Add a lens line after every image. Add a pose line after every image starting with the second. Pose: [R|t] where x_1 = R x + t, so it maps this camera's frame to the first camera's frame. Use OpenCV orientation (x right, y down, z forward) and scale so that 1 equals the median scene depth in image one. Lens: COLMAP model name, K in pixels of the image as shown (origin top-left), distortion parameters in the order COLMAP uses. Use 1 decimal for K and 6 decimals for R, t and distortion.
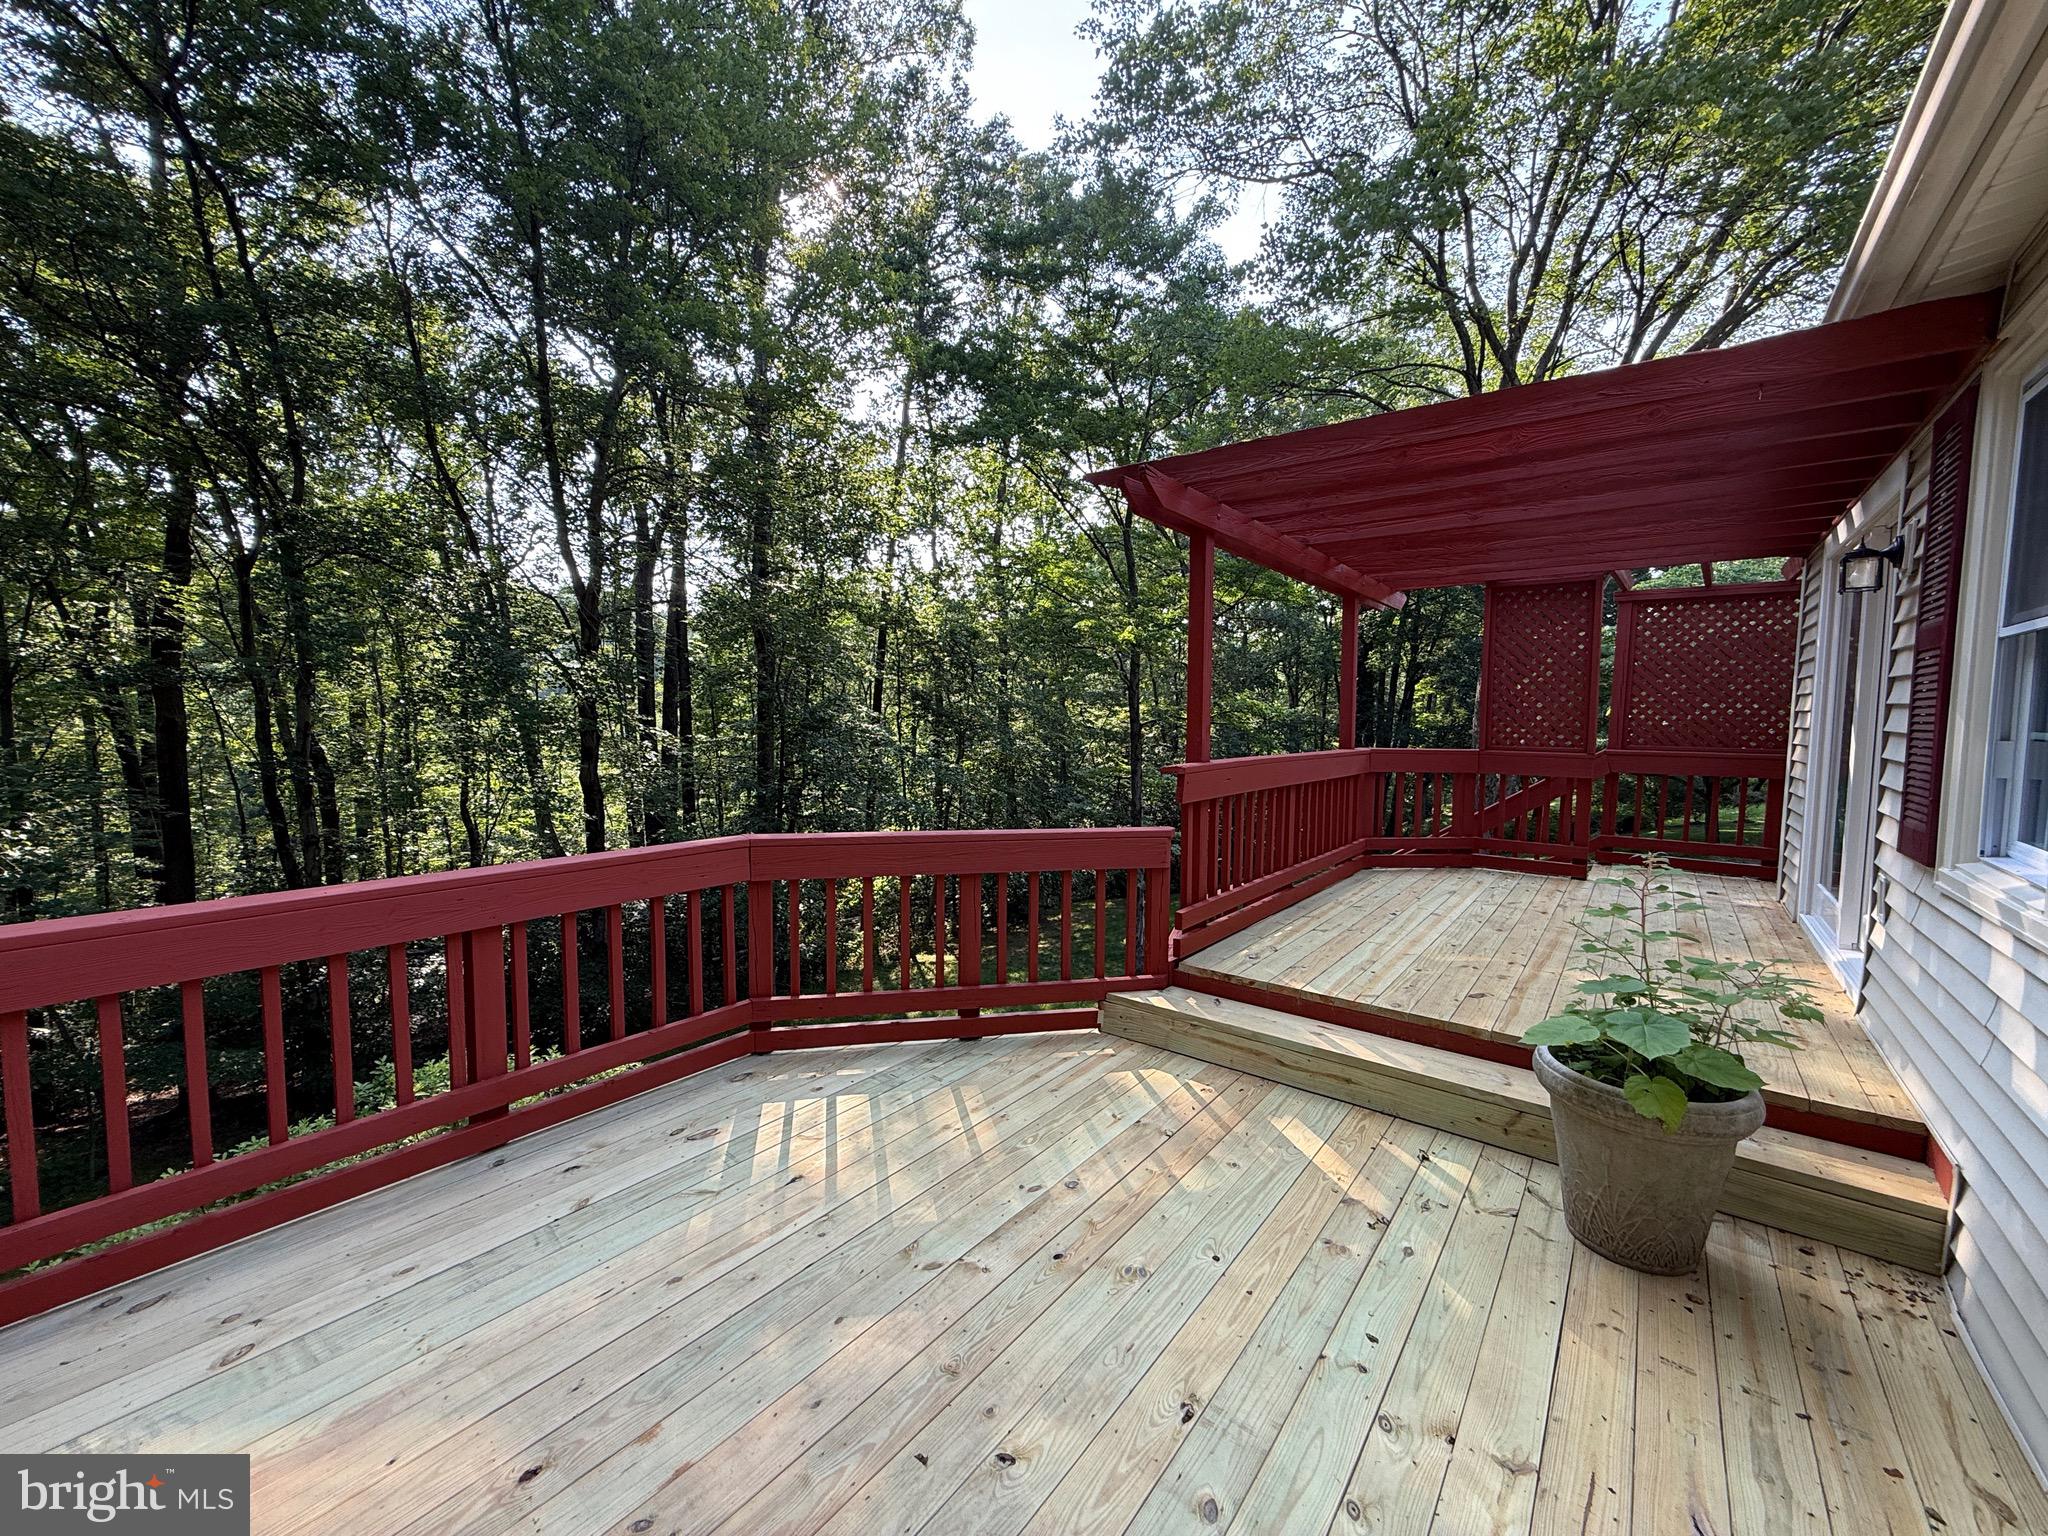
lens RADIAL K [[818.3, 0, 1024.0], [0, 818.3, 768.0], [0, 0, 1]] dist [0.000499, -0.000056]
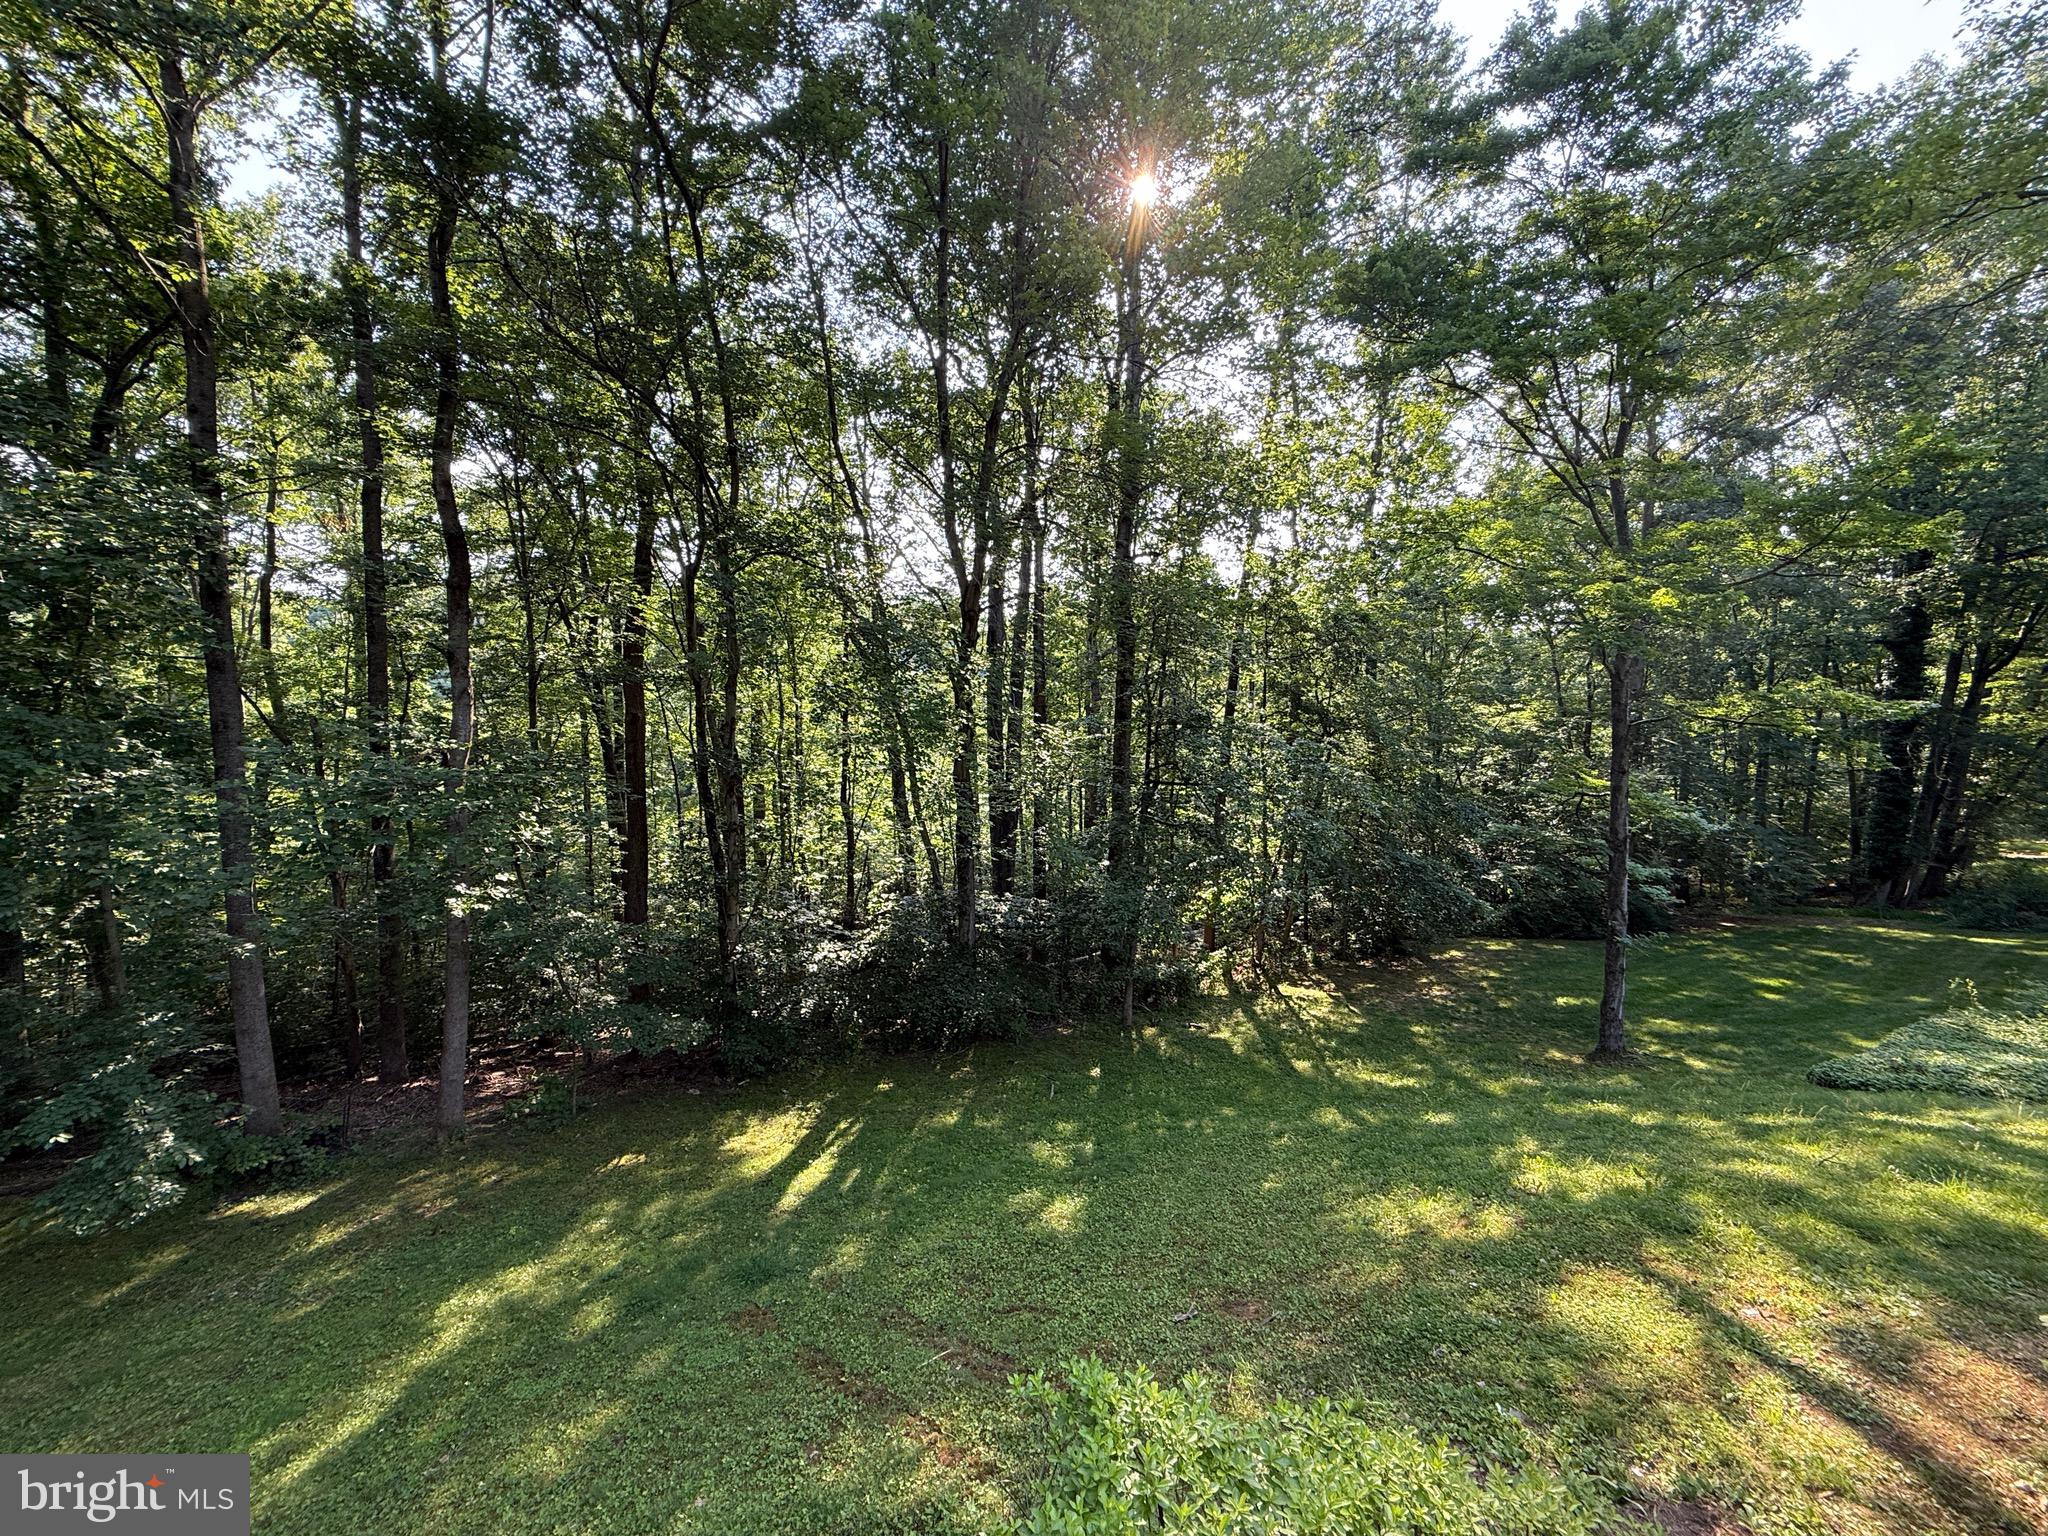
lens RADIAL K [[818.3, 0, 1024.0], [0, 818.3, 768.0], [0, 0, 1]] dist [0.000499, -0.000056]
pose [[0.936058, 0.026570, -0.350842, -0.101140], [-0.026256, 0.999639, 0.005651, -0.004293], [0.350866, 0.003922, 0.936418, 0.092763]]
